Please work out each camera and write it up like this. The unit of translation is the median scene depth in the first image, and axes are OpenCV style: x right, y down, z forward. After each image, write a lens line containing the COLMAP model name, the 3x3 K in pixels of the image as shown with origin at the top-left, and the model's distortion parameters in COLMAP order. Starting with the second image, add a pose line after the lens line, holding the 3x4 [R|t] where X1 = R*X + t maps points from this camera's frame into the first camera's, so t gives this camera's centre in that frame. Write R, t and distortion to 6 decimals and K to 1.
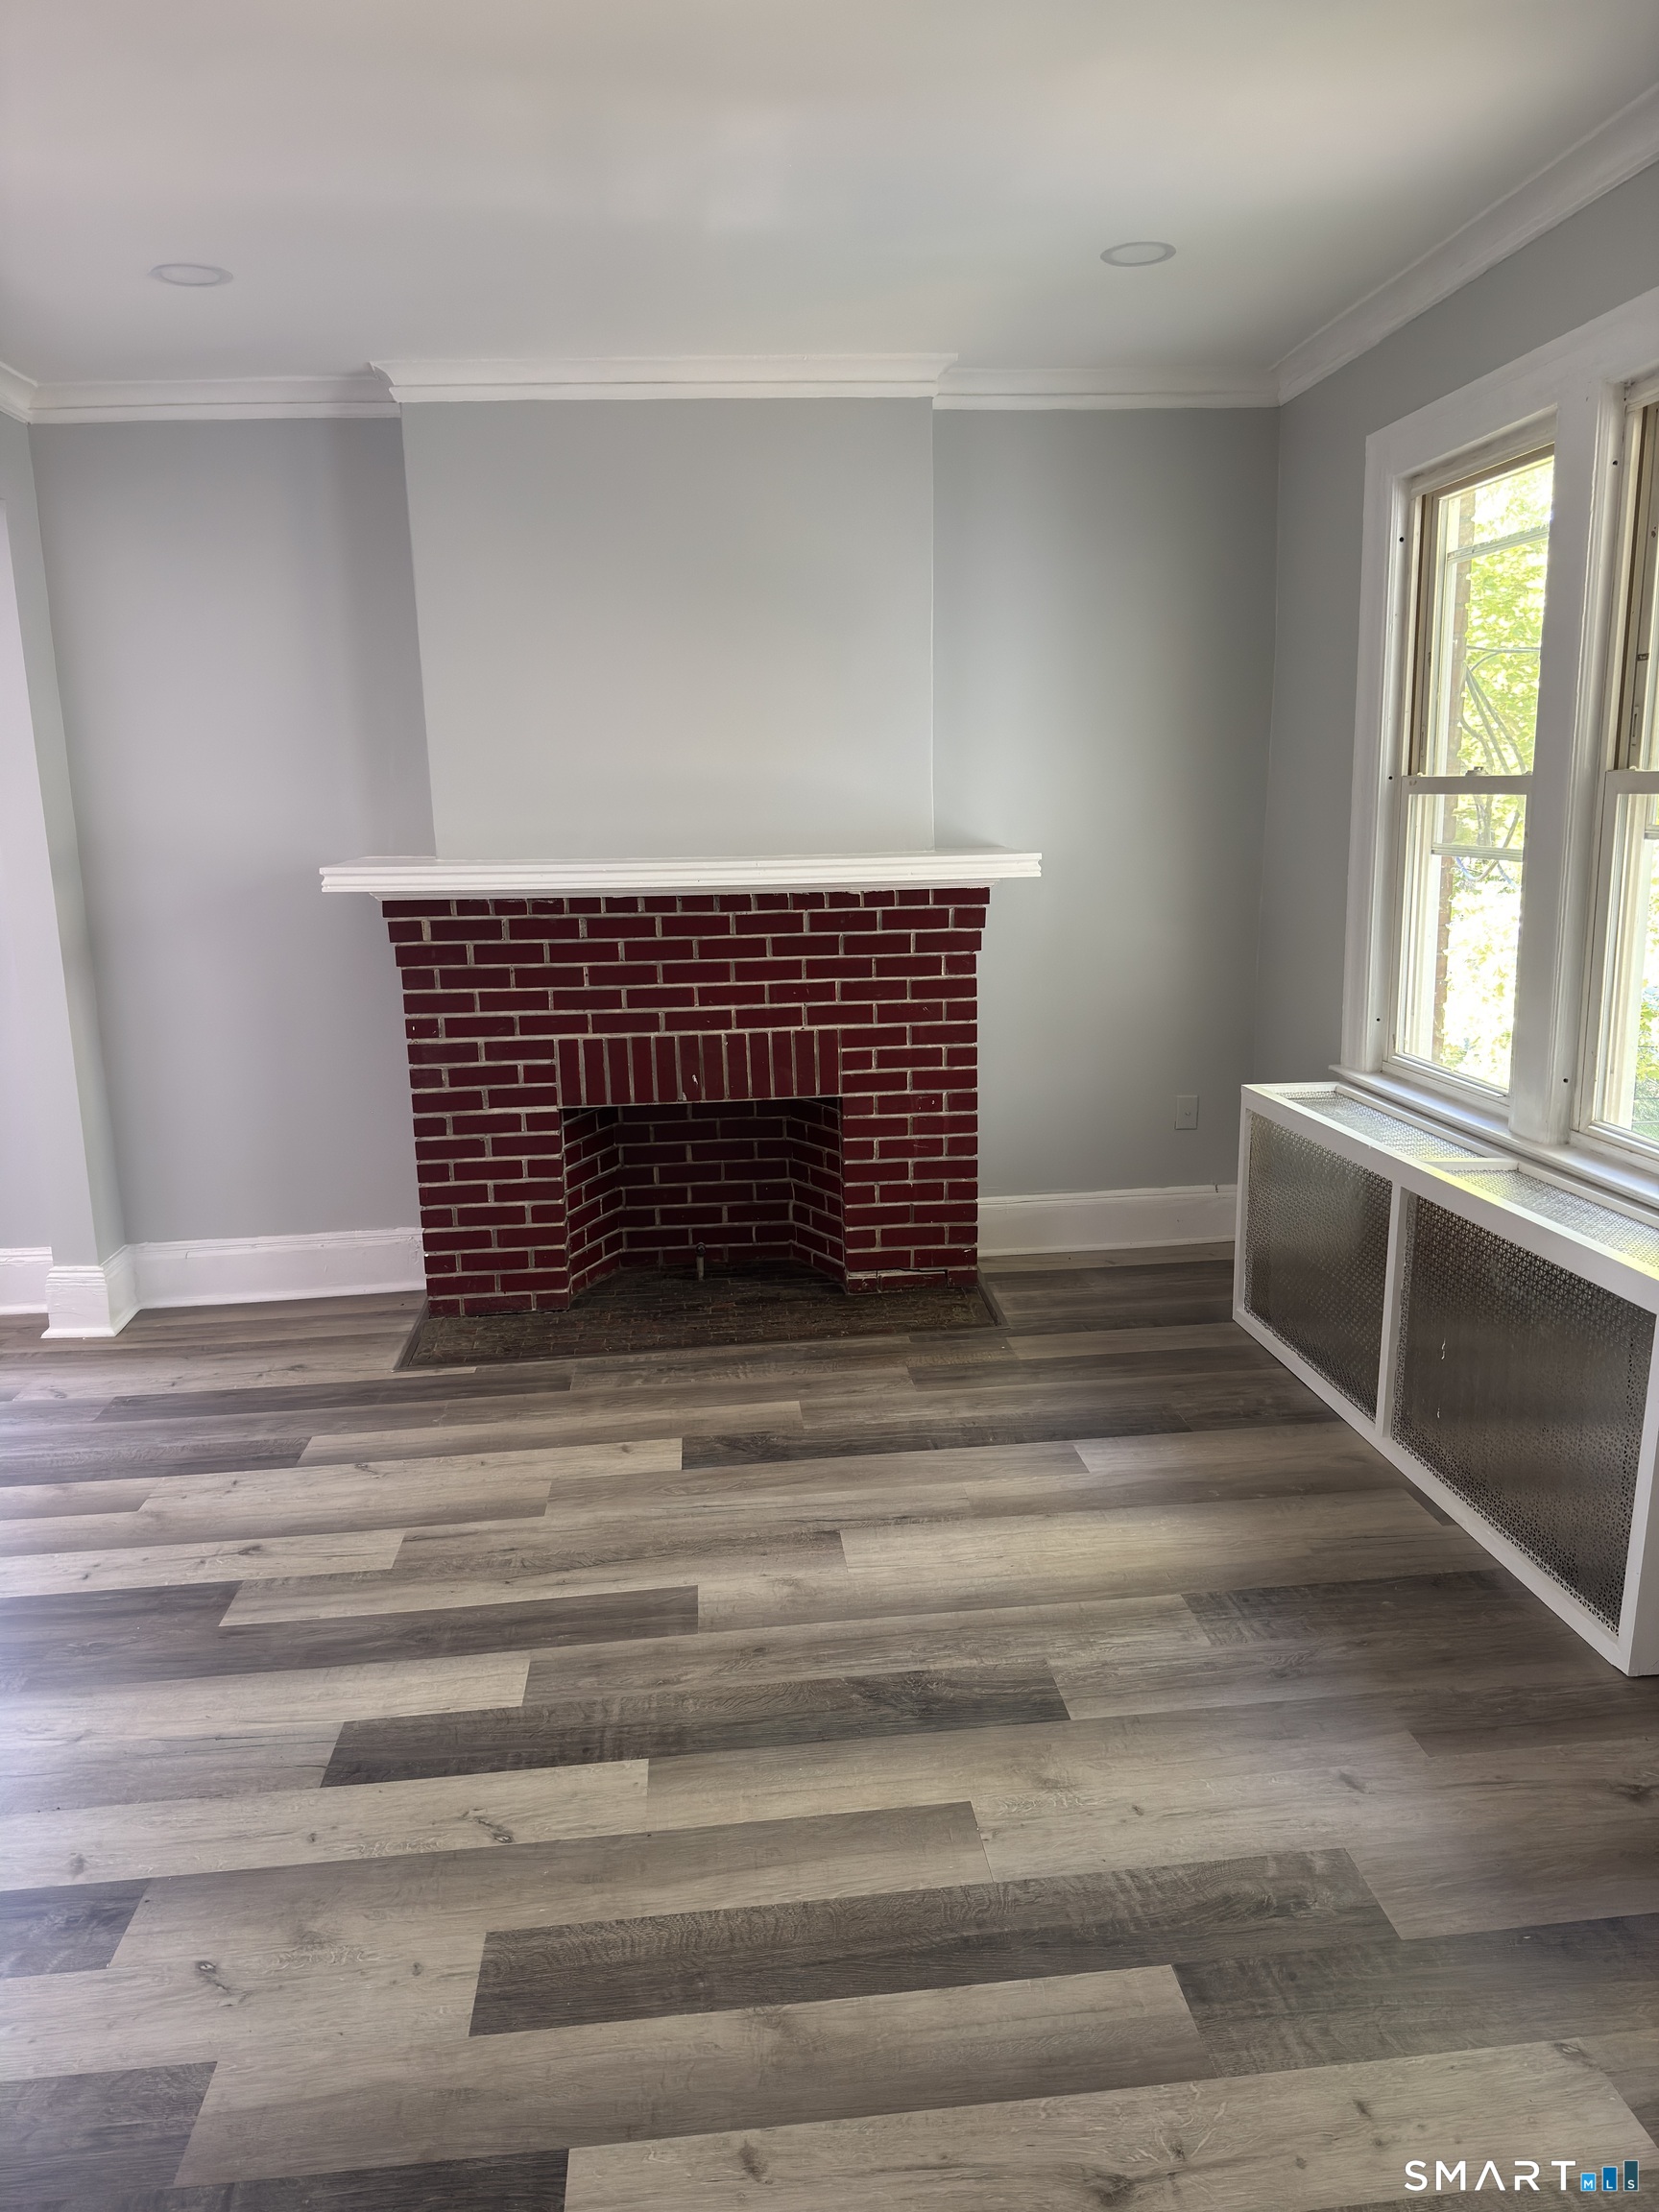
lens RADIAL K [[1478.4, 0, 826.4], [0, 1478.4, 1109.8], [0, 0, 1]] dist [-0.013170, -0.020587]
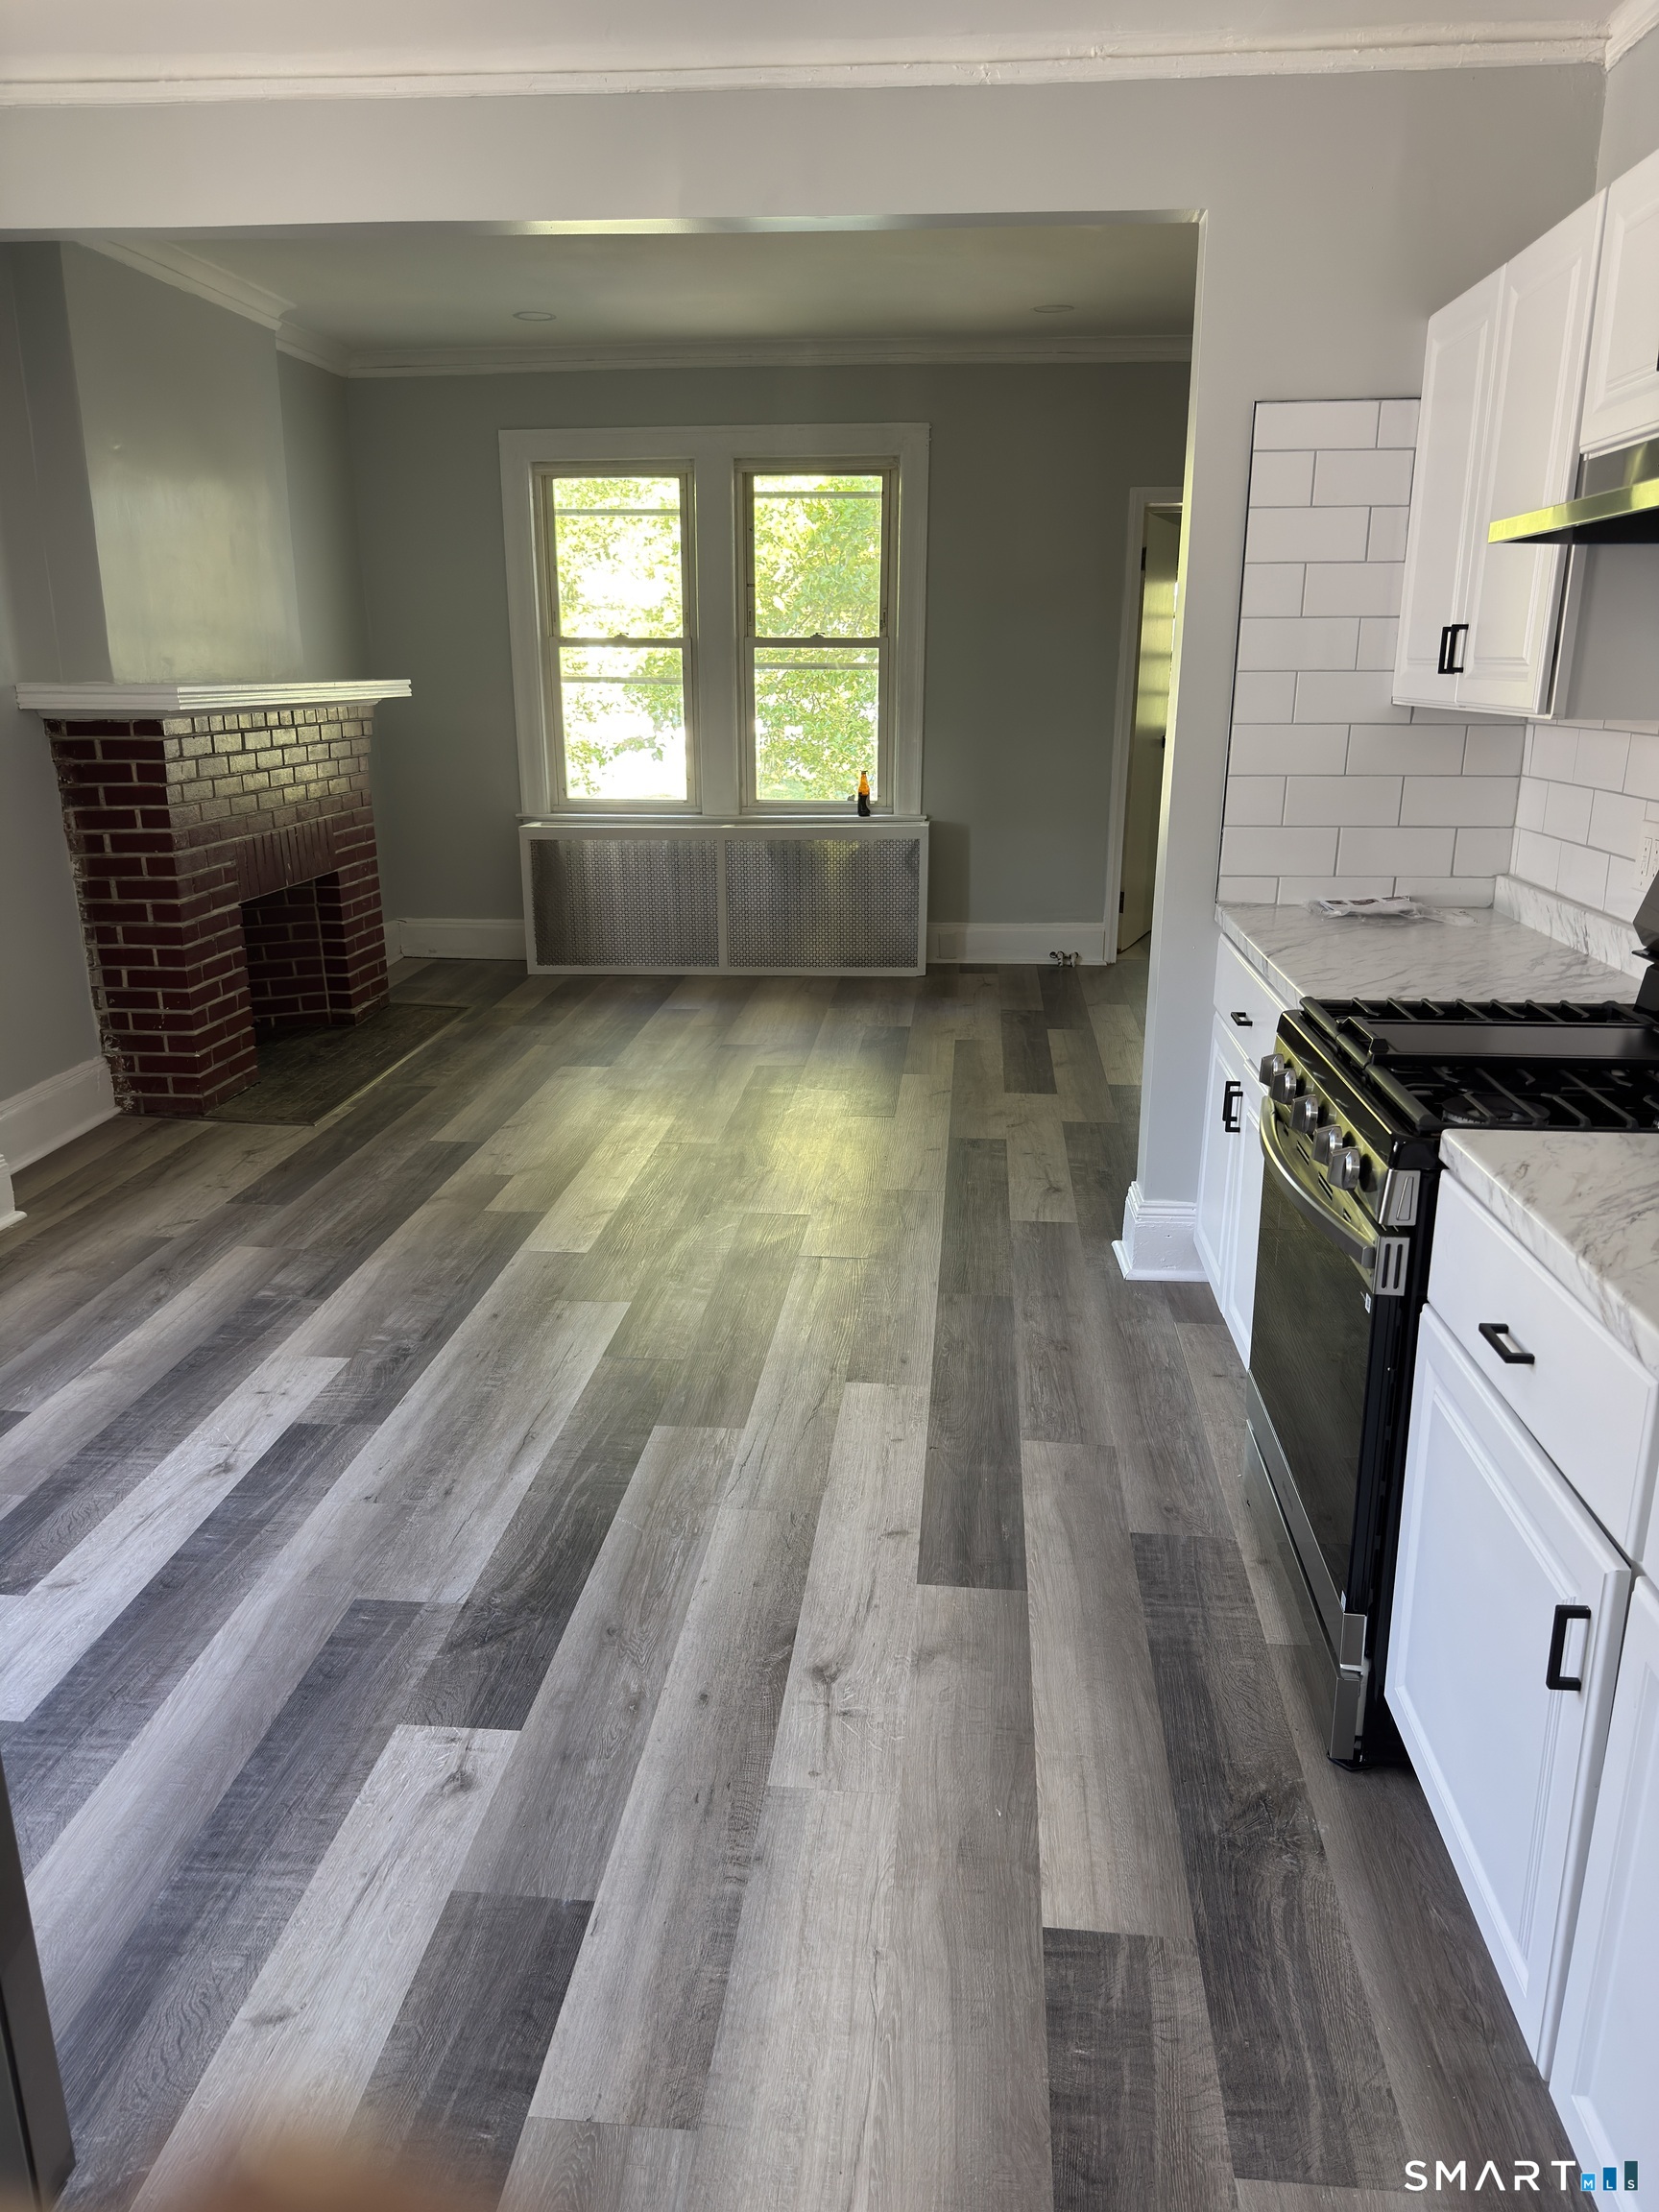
lens RADIAL K [[1478.4, 0, 839.7], [0, 1478.4, 1107.2], [0, 0, 1]] dist [-0.013170, -0.020587]
pose [[0.195232, -0.253083, 0.947541, -1.358629], [0.197927, 0.956420, 0.214674, -0.001831], [-0.960578, 0.145633, 0.236816, 0.350078]]
